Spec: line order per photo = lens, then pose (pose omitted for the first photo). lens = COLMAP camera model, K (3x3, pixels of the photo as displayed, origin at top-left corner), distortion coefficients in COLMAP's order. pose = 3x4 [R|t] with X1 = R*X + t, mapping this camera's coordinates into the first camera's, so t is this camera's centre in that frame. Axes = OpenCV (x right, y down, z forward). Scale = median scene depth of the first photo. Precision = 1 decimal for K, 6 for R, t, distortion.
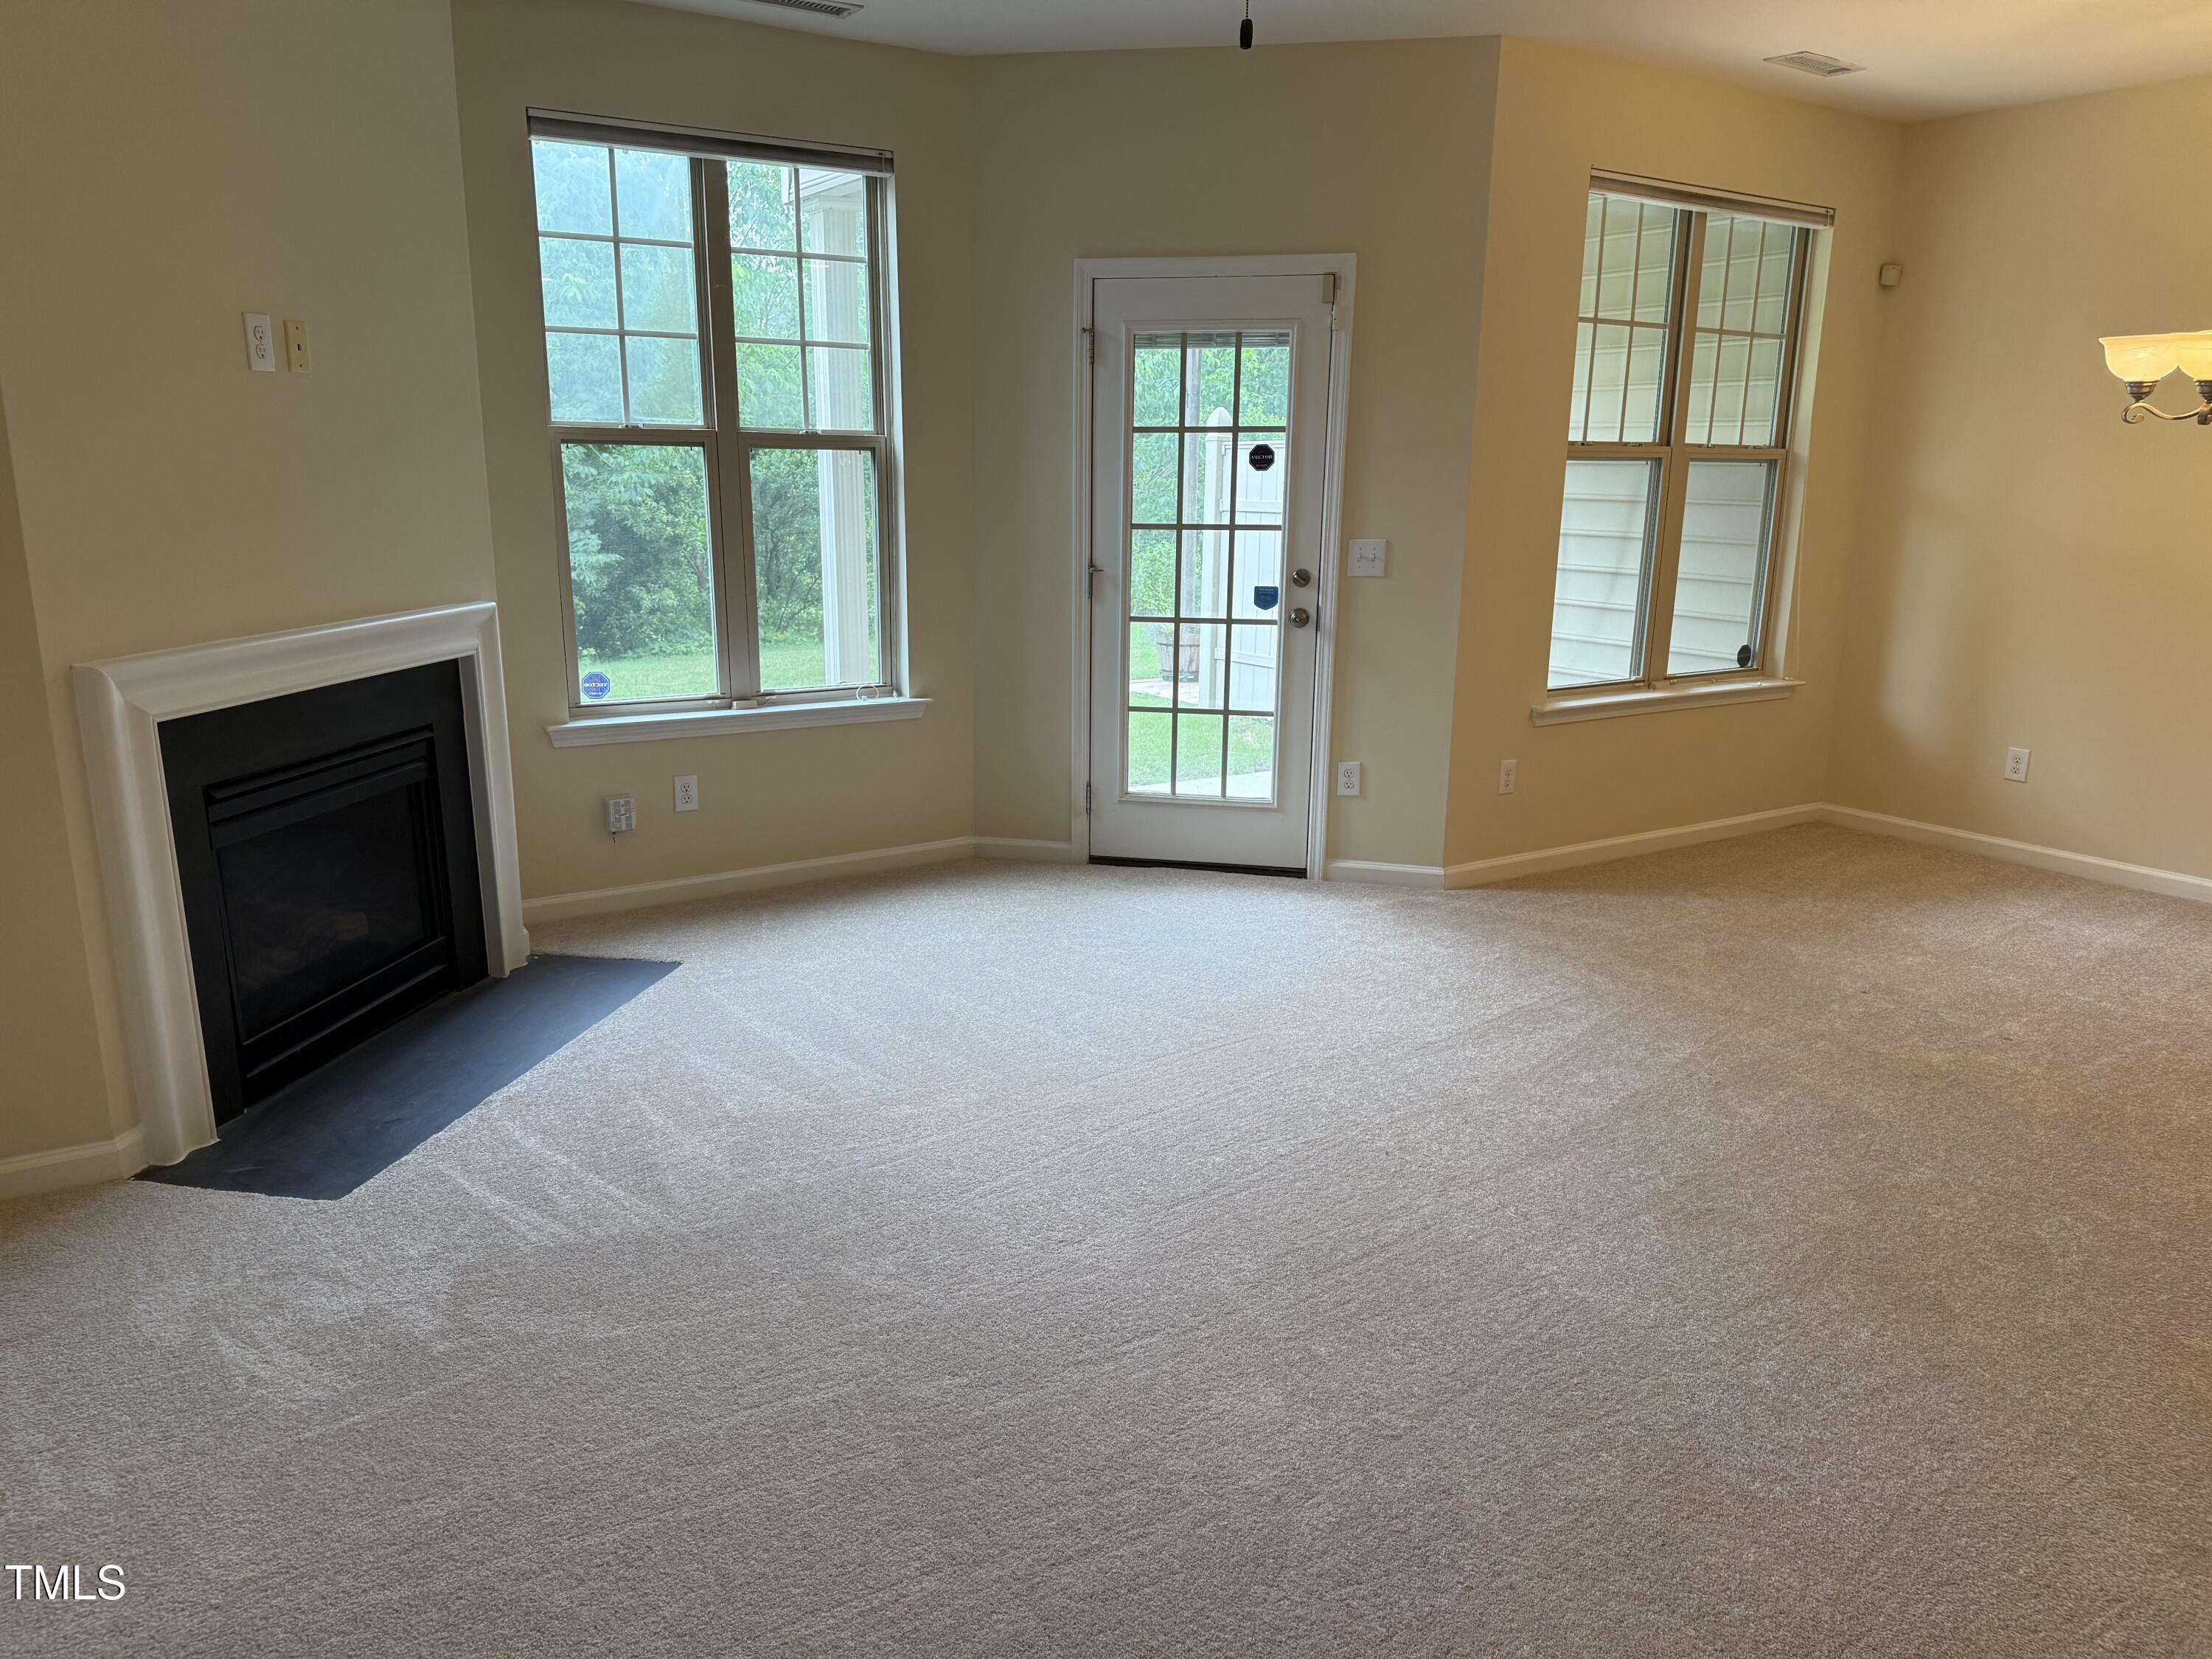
lens RADIAL K [[1528.0, 0, 1106.0], [0, 1528.0, 829.5], [0, 0, 1]] dist [0.142745, -0.228698]
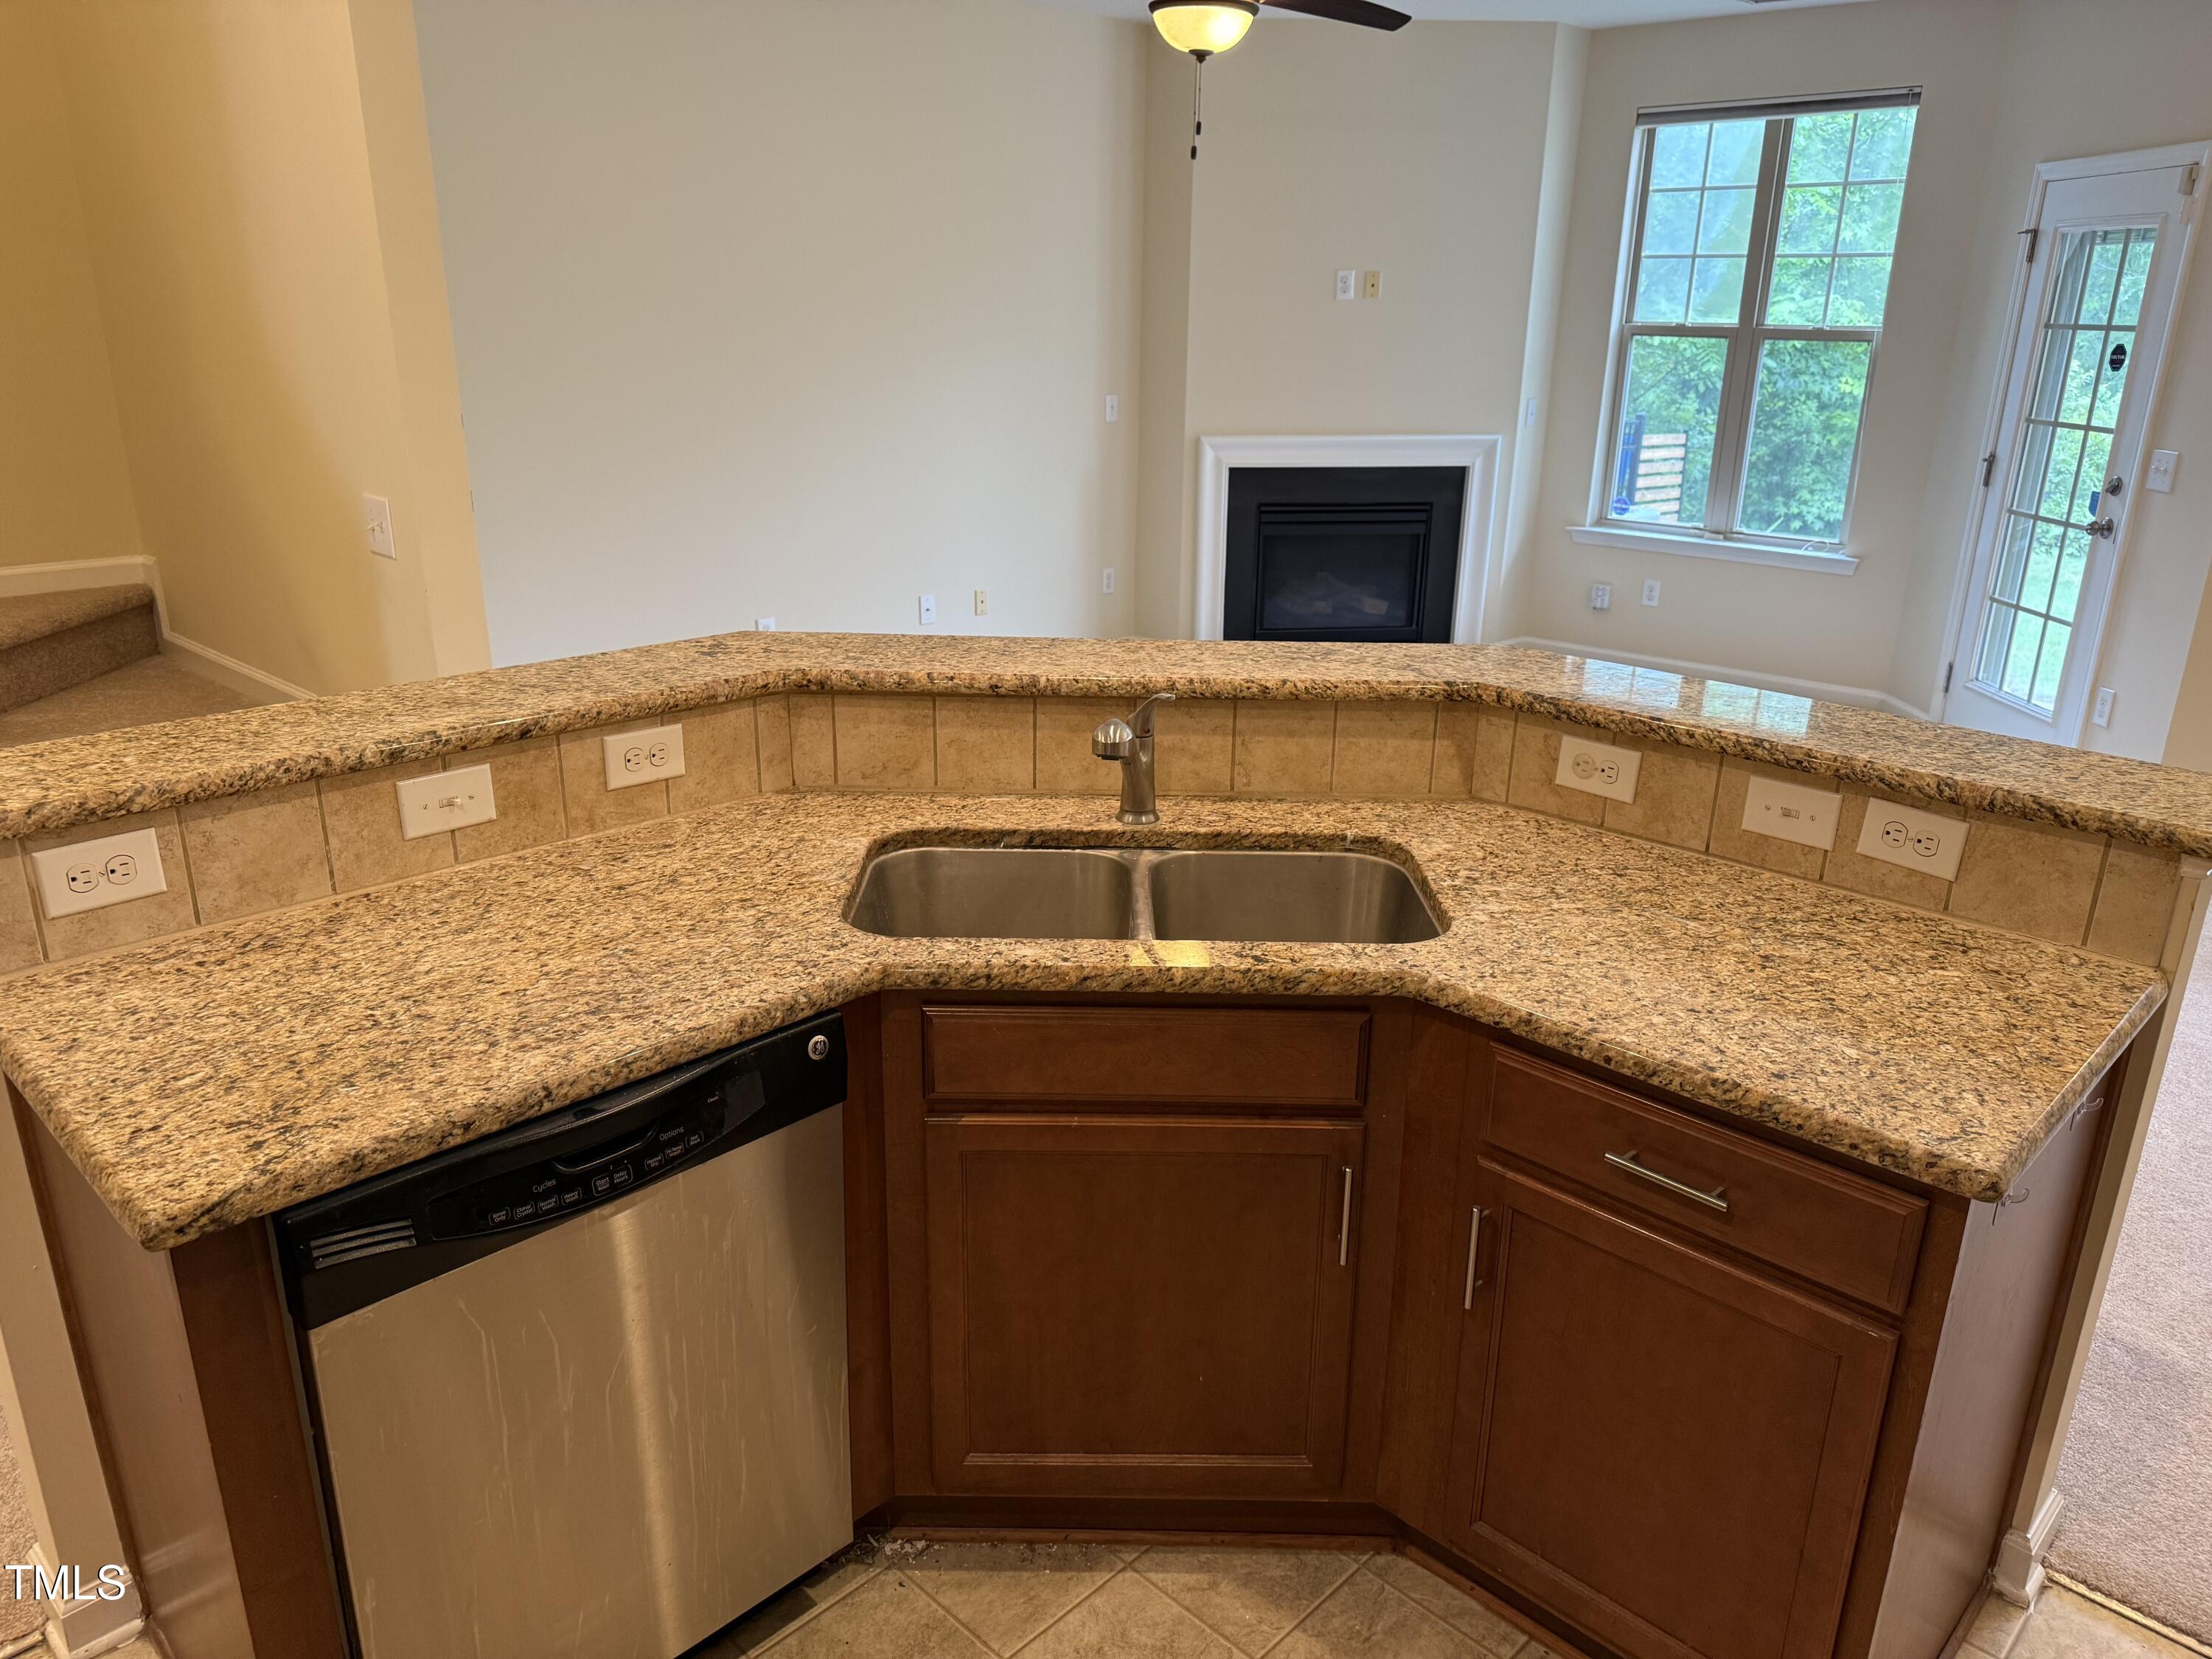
lens RADIAL K [[1570.9, 0, 1106.0], [0, 1570.9, 829.5], [0, 0, 1]] dist [0.060545, -0.055710]
pose [[0.221789, 0.306359, -0.925718, 1.037075], [-0.234923, 0.938186, 0.254201, -0.073651], [0.946372, 0.161093, 0.280050, 0.176601]]
